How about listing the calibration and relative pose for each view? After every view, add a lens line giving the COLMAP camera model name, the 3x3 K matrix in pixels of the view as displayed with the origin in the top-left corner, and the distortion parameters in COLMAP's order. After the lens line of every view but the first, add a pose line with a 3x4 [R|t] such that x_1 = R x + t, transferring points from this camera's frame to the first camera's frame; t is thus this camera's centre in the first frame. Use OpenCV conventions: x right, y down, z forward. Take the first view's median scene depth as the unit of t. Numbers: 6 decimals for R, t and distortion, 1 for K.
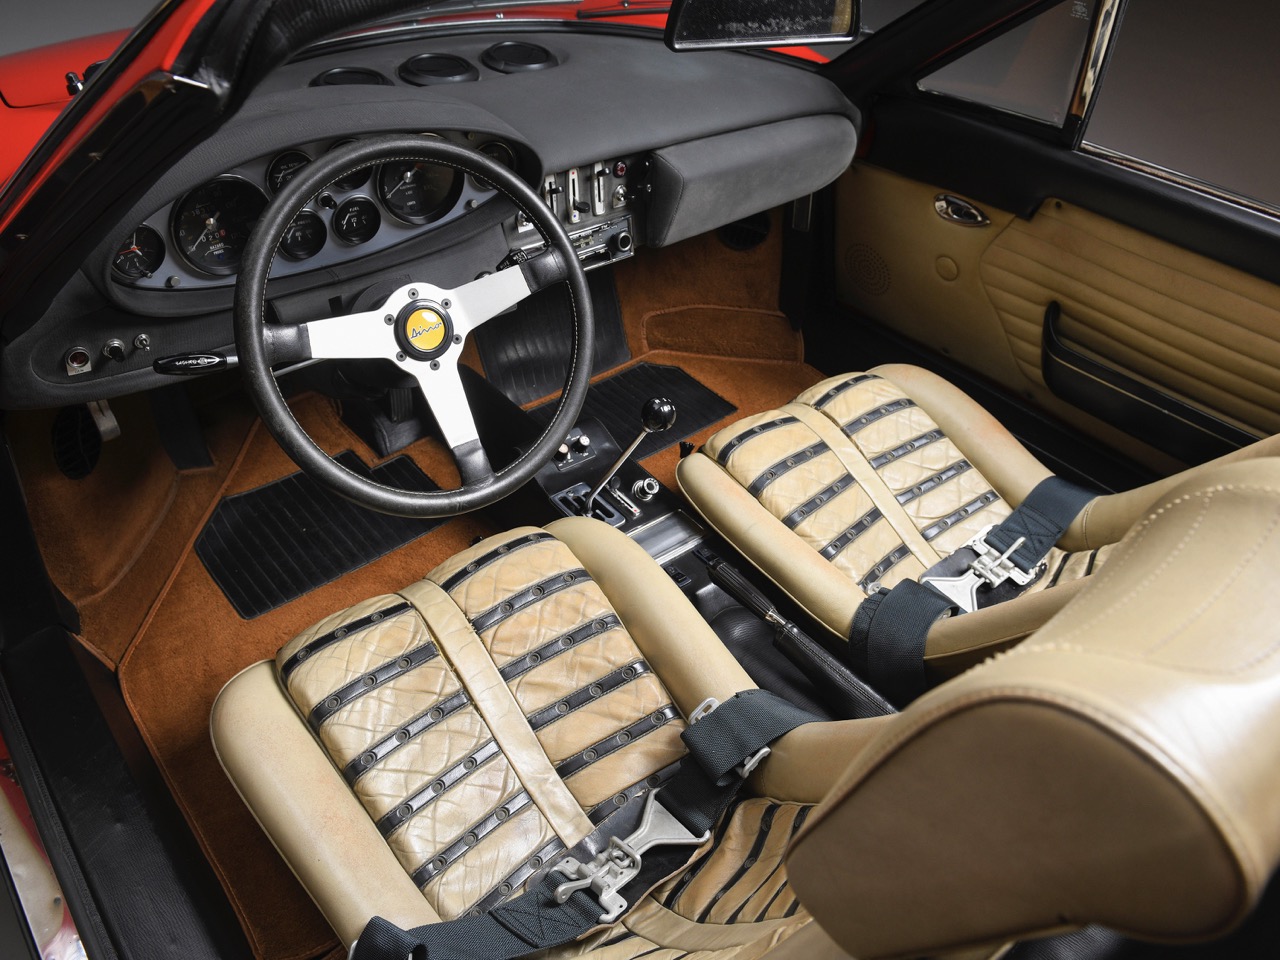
lens RADIAL K [[1020.3, 0, 641.7], [0, 1020.3, 478.4], [0, 0, 1]] dist [-0.051713, 0.001643]
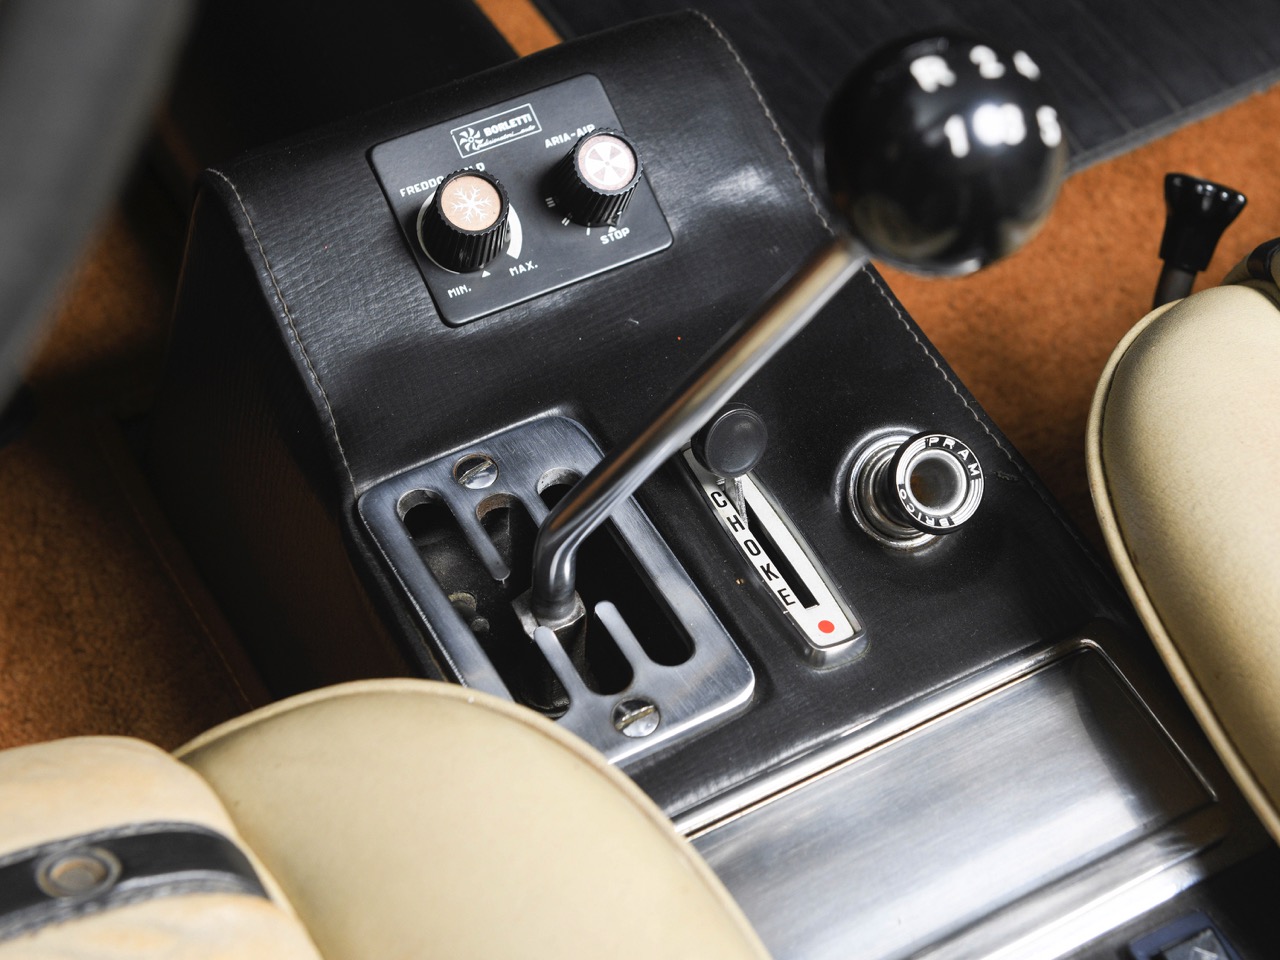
lens RADIAL K [[3269.1, 0, 644.2], [0, 3269.1, 480.8], [0, 0, 1]] dist [0.088085, 0.000000]
pose [[0.985268, 0.100757, -0.138185, 0.038928], [-0.080619, 0.986245, 0.144293, -0.072425], [0.150823, -0.131027, 0.979839, 0.482437]]
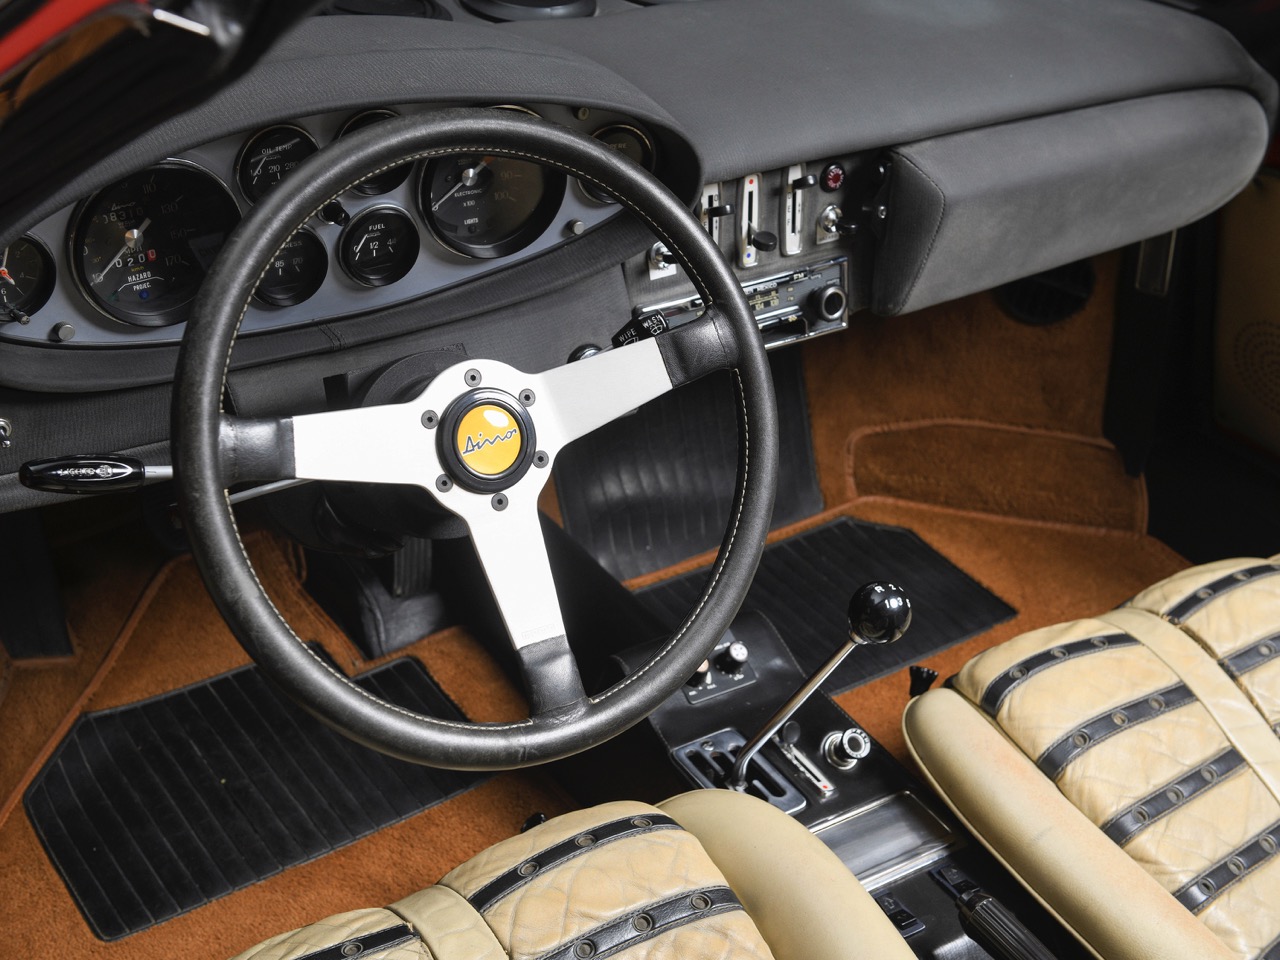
lens RADIAL K [[1879.7, 0, 639.9], [0, 1879.7, 471.5], [0, 0, 1]] dist [0.117696, 0.000000]
pose [[0.993361, 0.054724, -0.101191, -0.012204], [-0.067763, 0.989160, -0.130274, 0.003256], [0.092965, 0.136266, 0.986301, -0.029207]]
